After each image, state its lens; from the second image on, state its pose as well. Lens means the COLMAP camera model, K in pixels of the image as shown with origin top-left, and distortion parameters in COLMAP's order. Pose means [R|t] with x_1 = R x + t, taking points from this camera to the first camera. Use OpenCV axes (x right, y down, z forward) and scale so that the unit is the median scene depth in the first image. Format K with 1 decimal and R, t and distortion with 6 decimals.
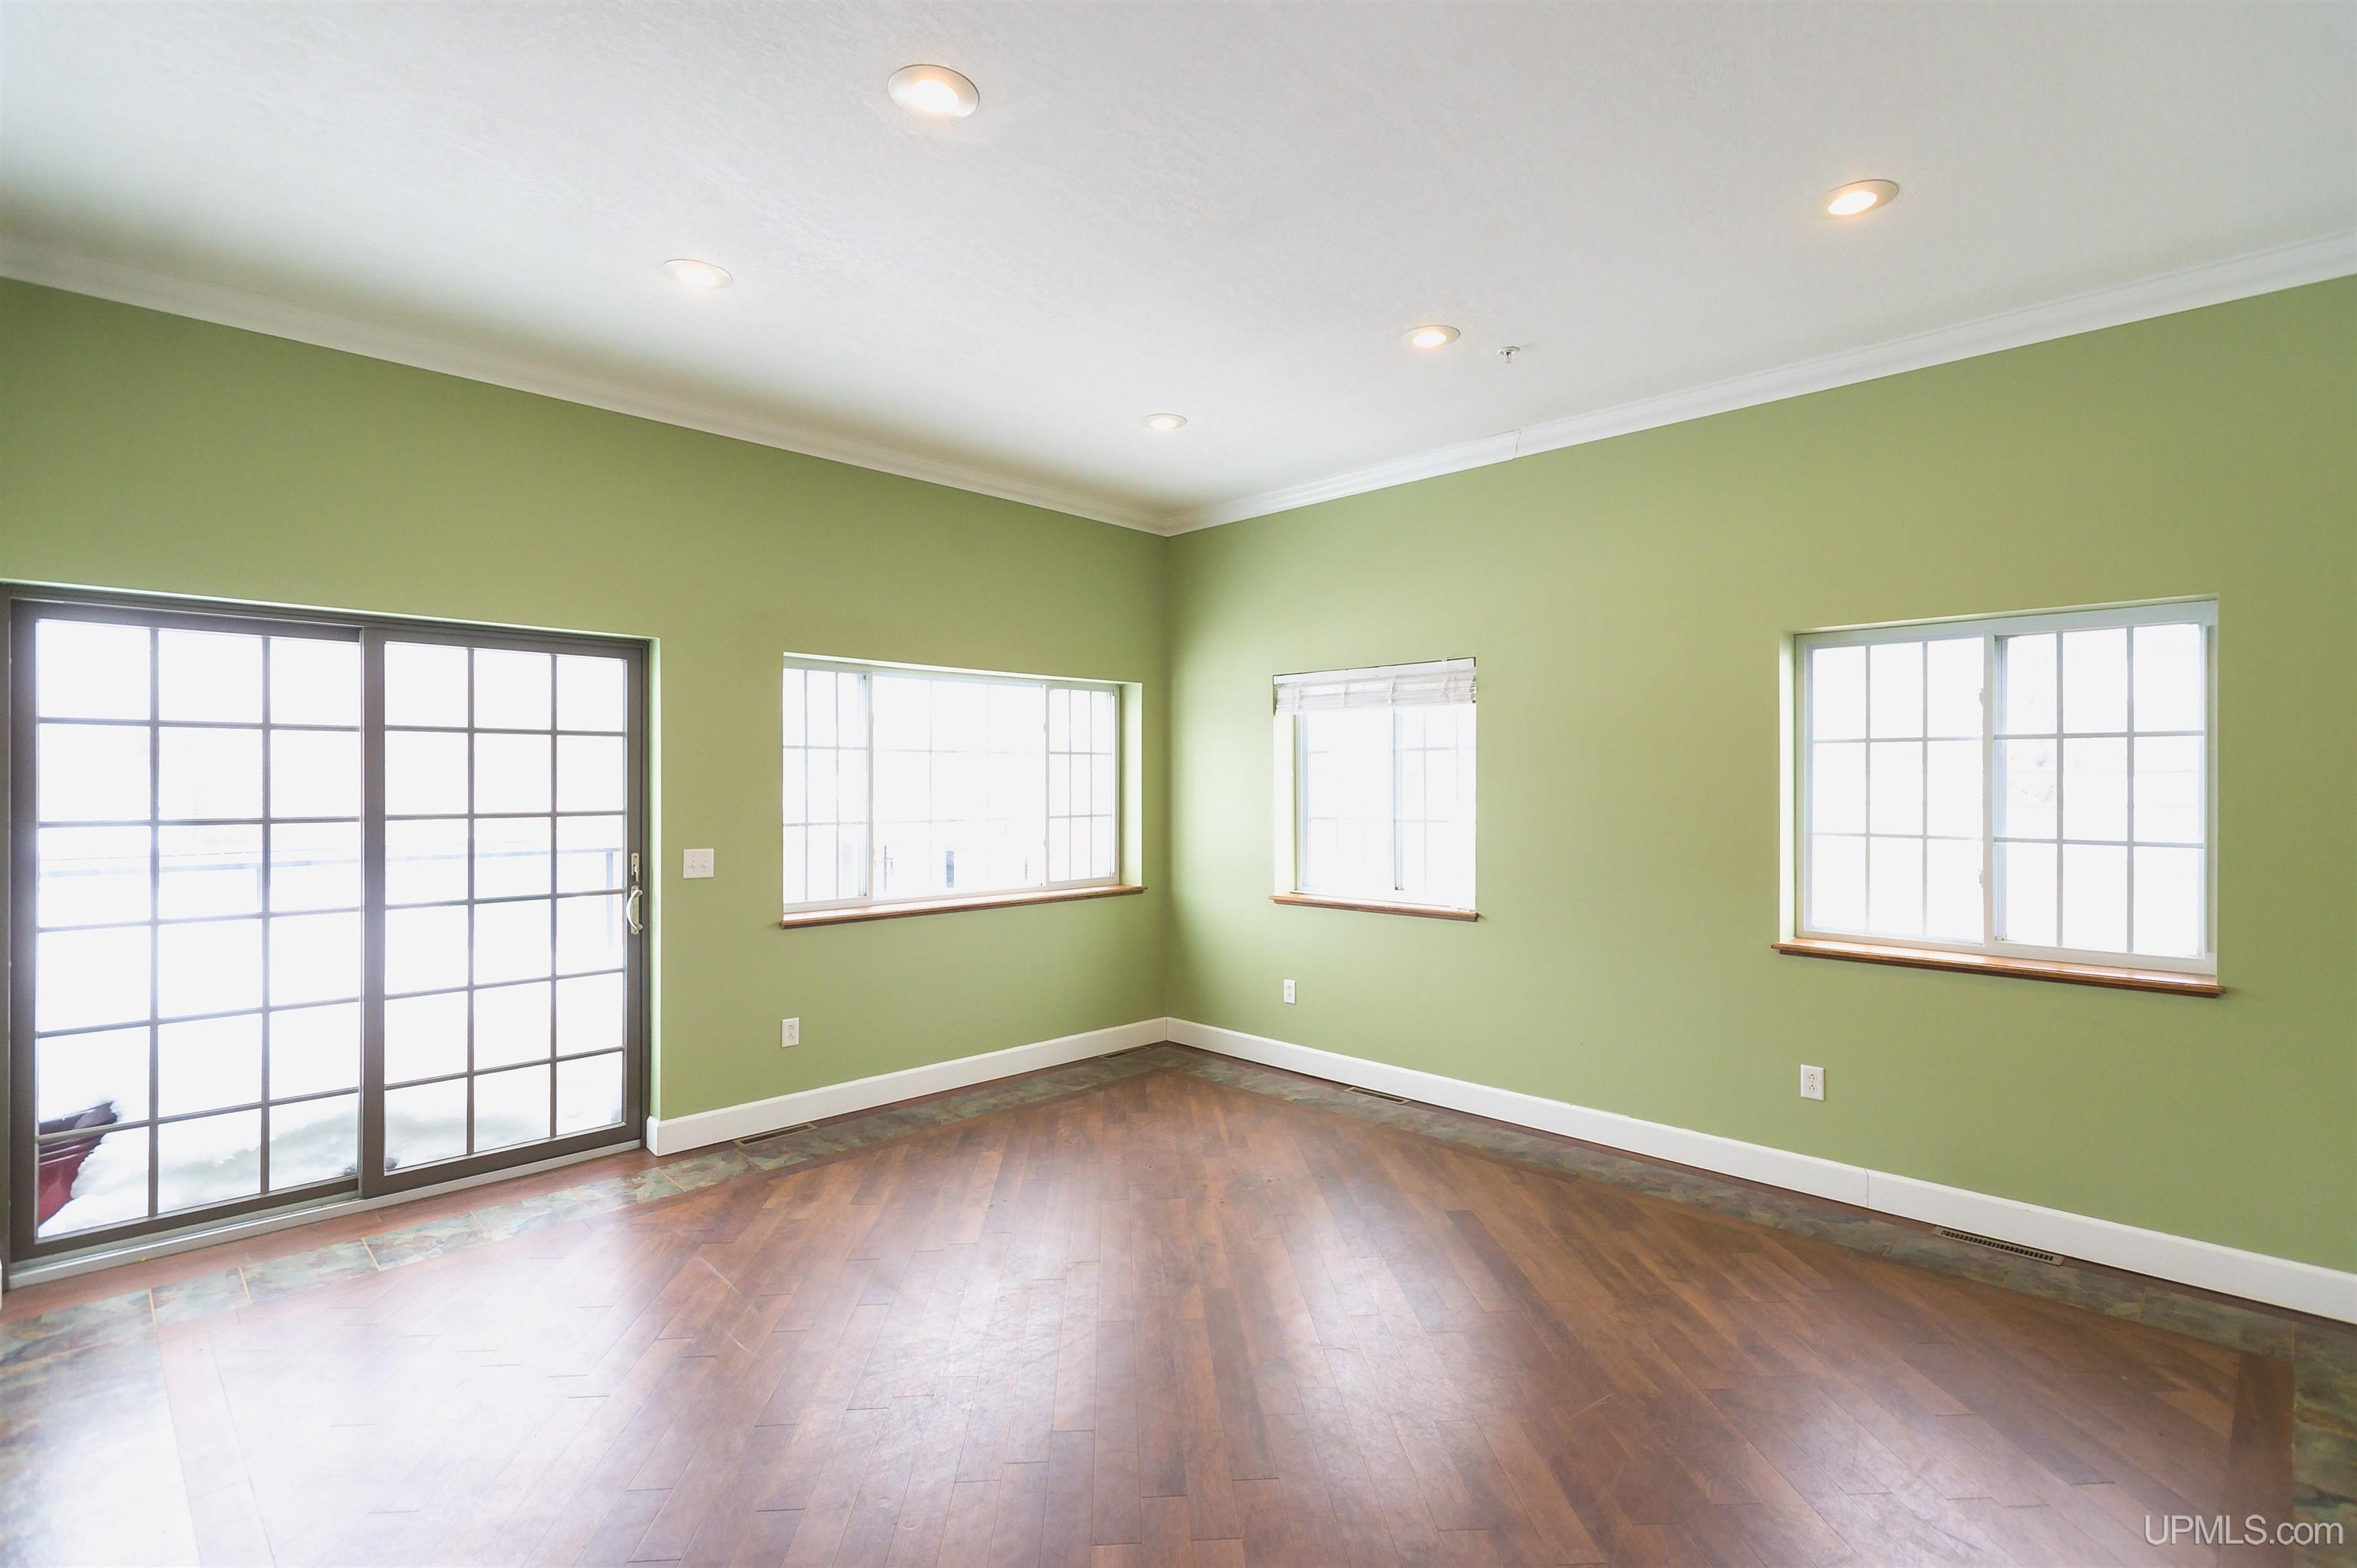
lens RADIAL K [[1142.1, 0, 1187.2], [0, 1142.1, 781.8], [0, 0, 1]] dist [0.018848, -0.001315]
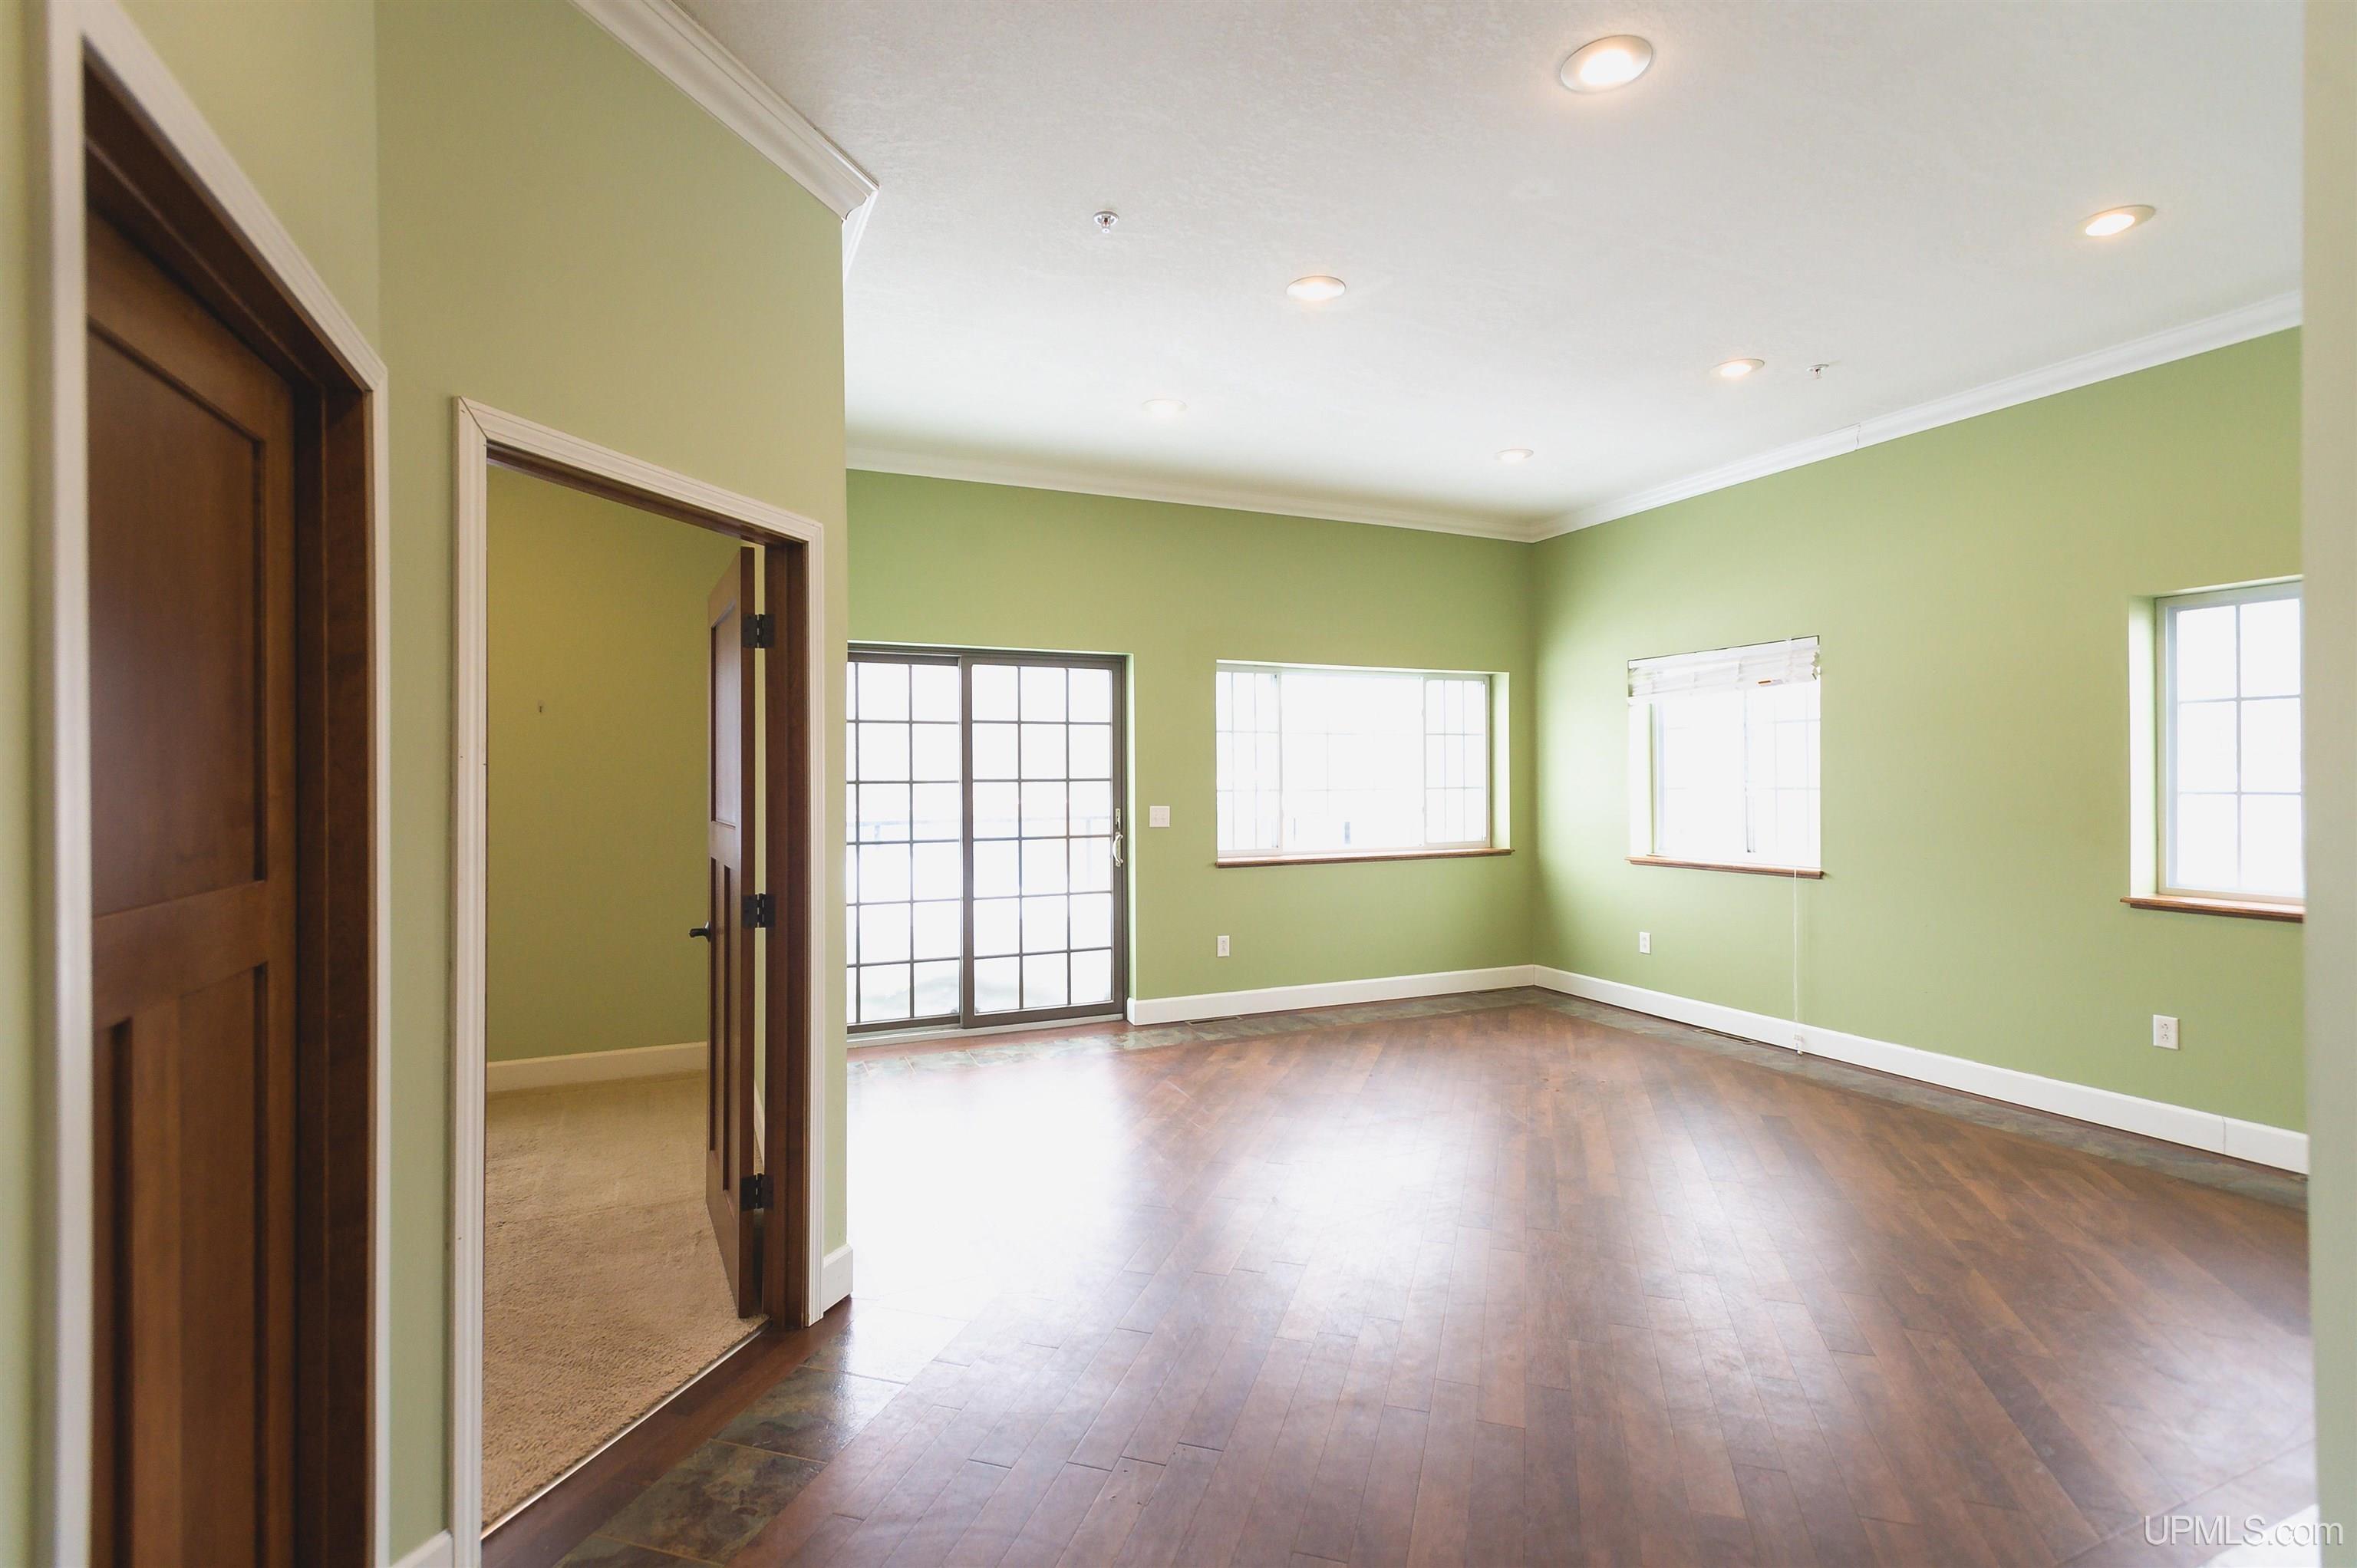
lens RADIAL K [[1142.1, 0, 1169.5], [0, 1142.1, 780.4], [0, 0, 1]] dist [0.018848, -0.001315]
pose [[0.931848, -0.005142, -0.362812, 0.080570], [0.005719, 0.999984, 0.000517, 0.027087], [0.362803, -0.002556, 0.931862, -0.268235]]
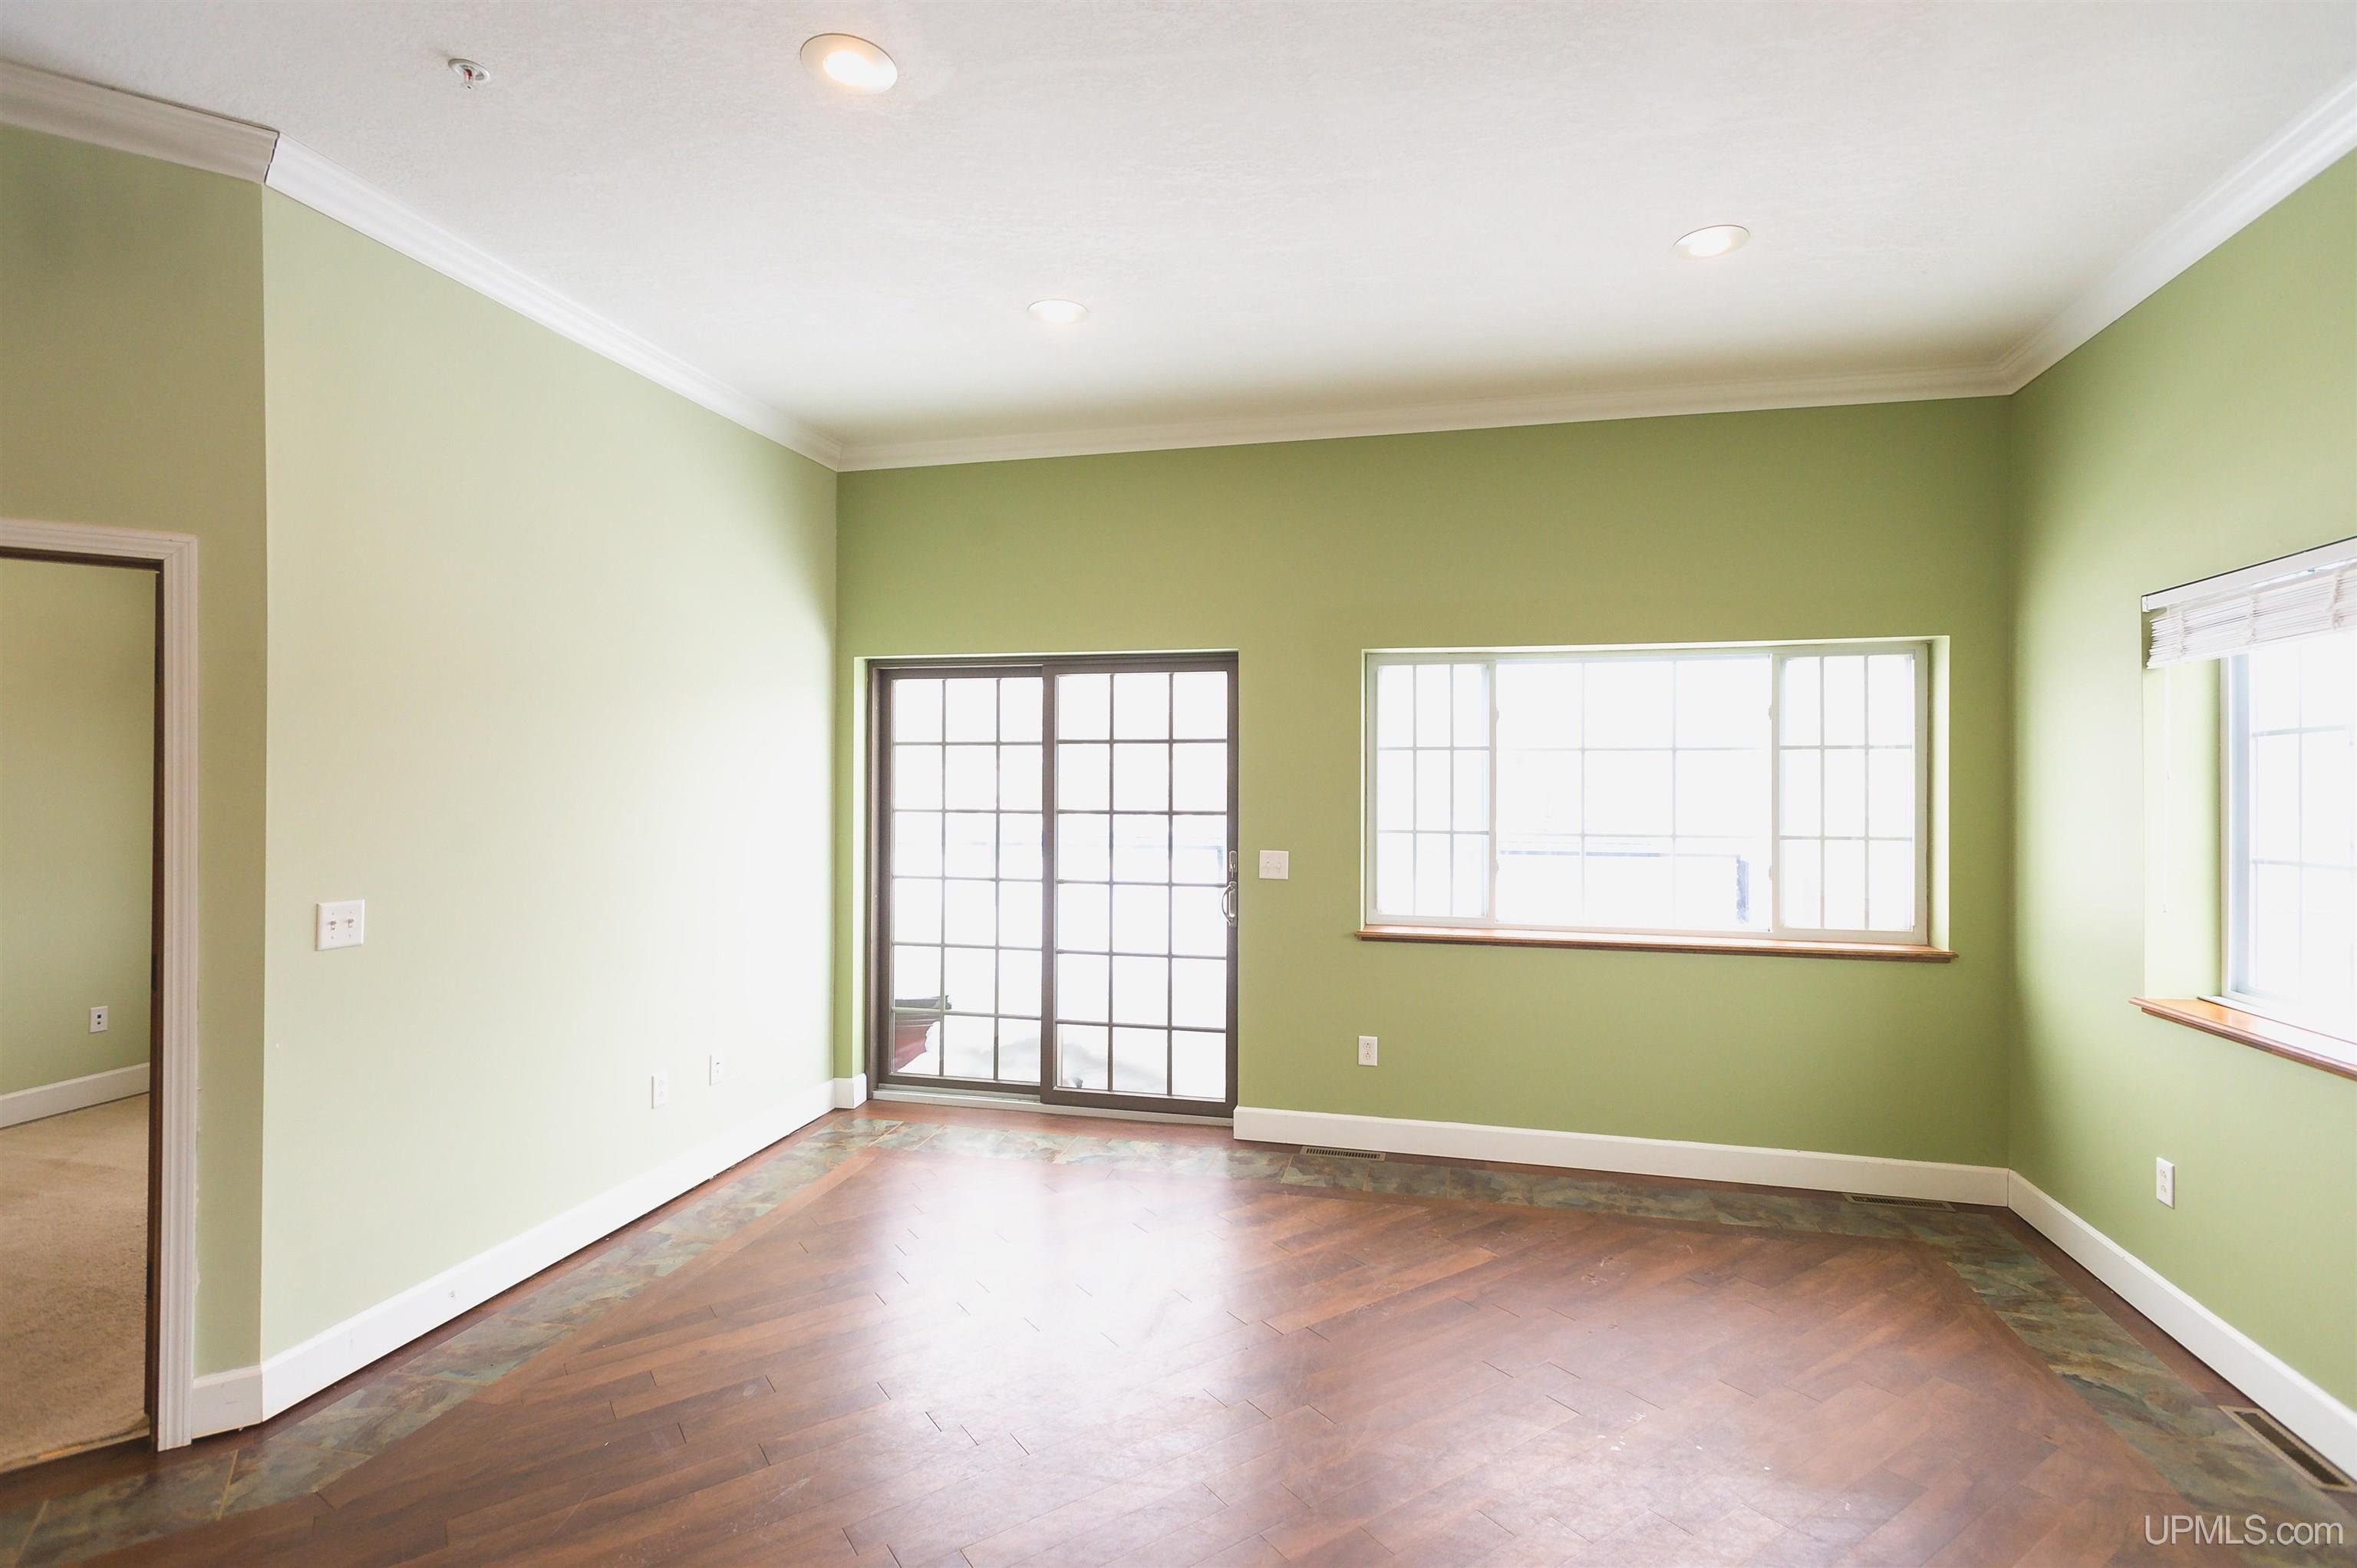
lens RADIAL K [[1142.1, 0, 1193.2], [0, 1142.1, 784.5], [0, 0, 1]] dist [0.018848, -0.001315]
pose [[0.504803, 0.002731, -0.863230, 0.414043], [-0.006268, 0.999980, -0.000503, 0.000426], [0.863212, 0.005665, 0.504810, 0.419367]]
